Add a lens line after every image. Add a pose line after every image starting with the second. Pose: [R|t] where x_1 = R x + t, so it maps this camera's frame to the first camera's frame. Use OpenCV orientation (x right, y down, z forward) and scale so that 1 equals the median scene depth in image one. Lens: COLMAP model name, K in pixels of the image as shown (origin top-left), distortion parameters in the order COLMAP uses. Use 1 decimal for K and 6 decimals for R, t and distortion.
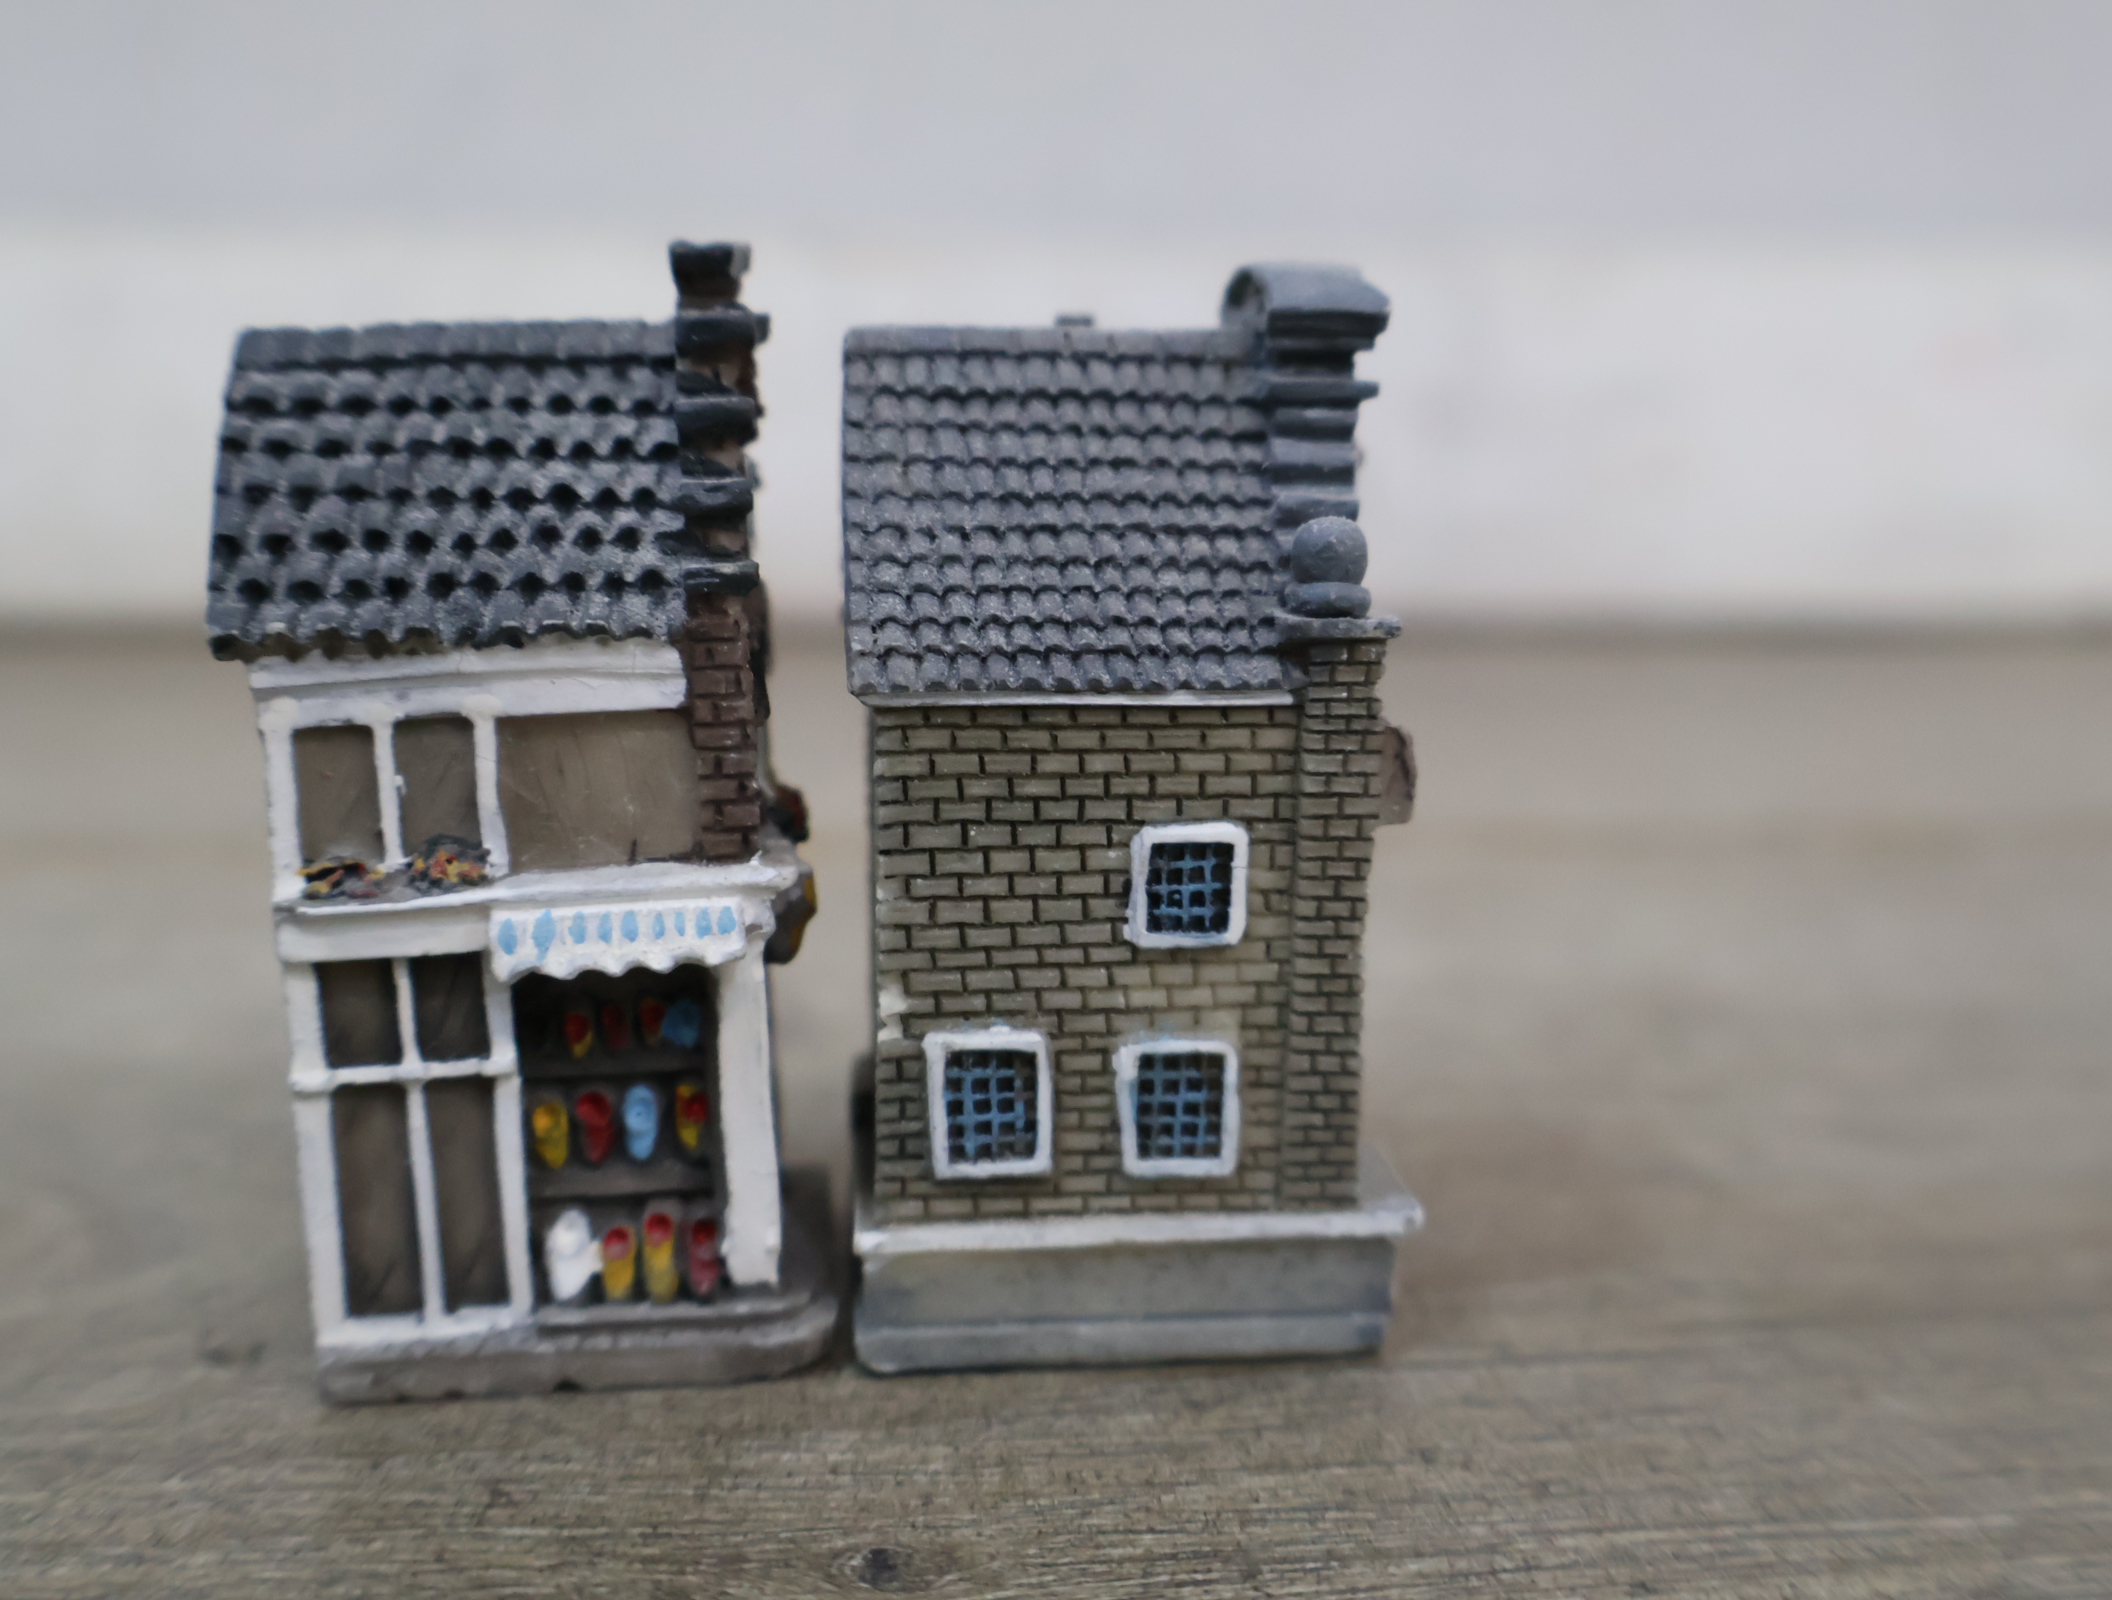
lens RADIAL K [[2143.7, 0, 1056.6], [0, 2143.7, 803.7], [0, 0, 1]] dist [0.012860, 0.000000]
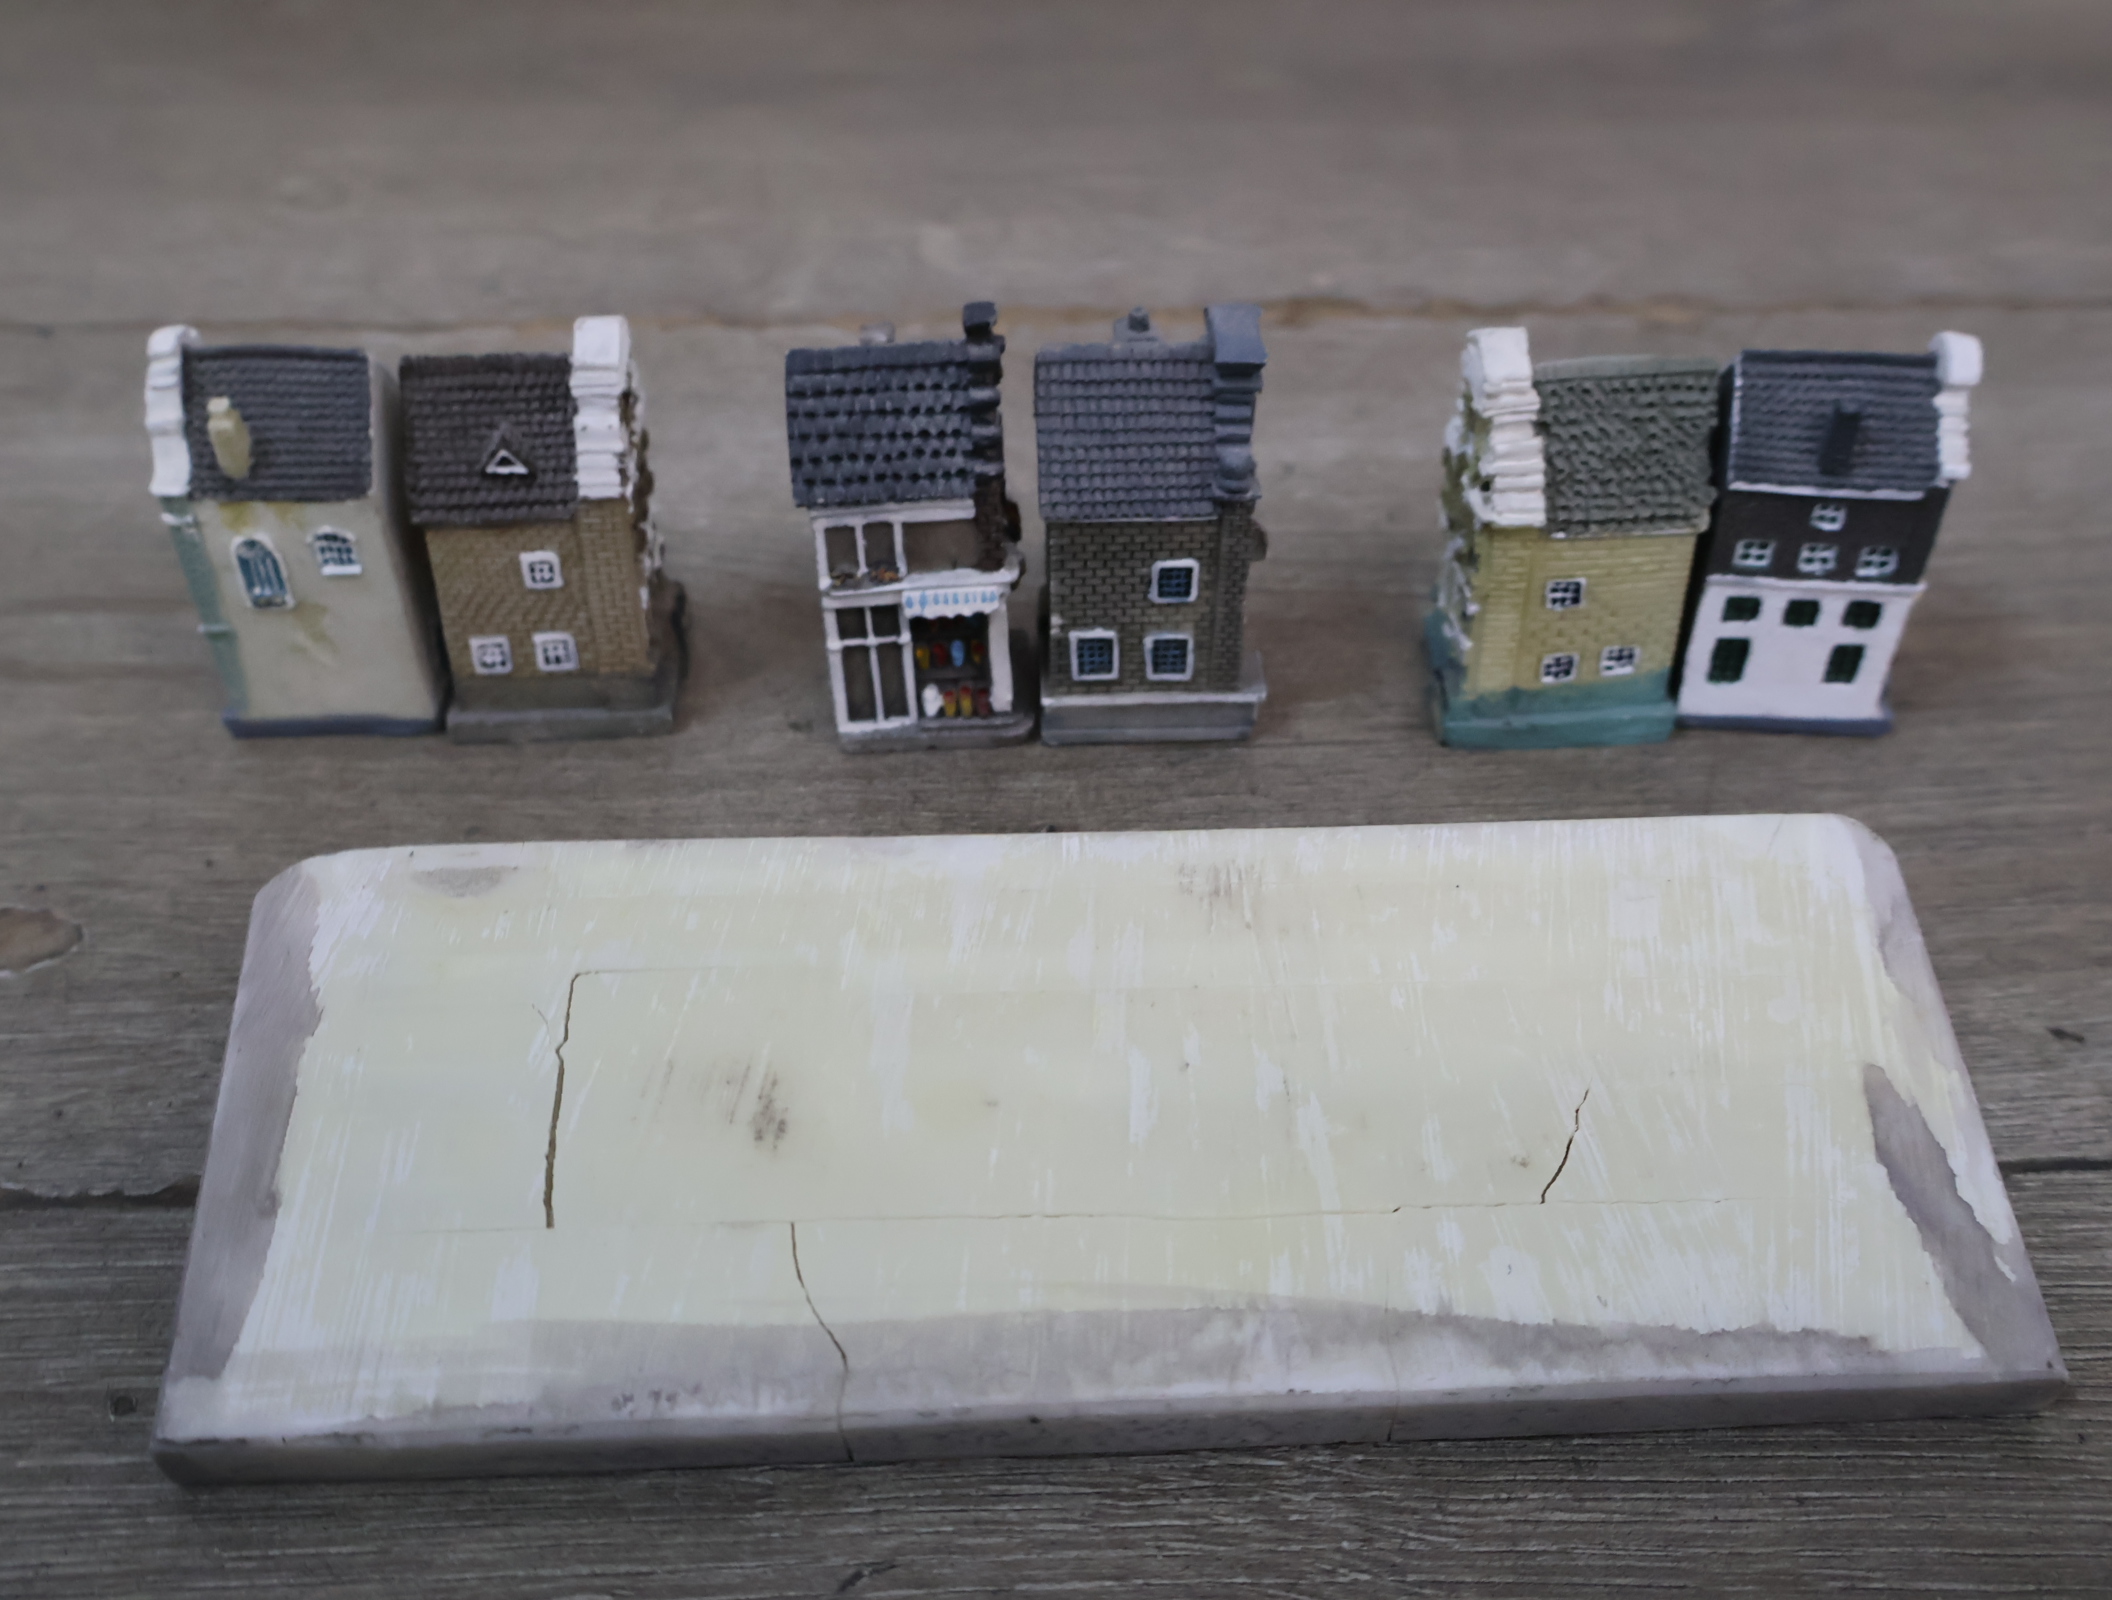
lens RADIAL K [[2143.7, 0, 1062.9], [0, 2143.7, 805.0], [0, 0, 1]] dist [0.012860, 0.000000]
pose [[0.997828, 0.036637, -0.054738, 0.078276], [-0.005233, 0.872502, 0.488583, -0.959717], [0.065659, -0.487236, 0.870799, -1.321489]]
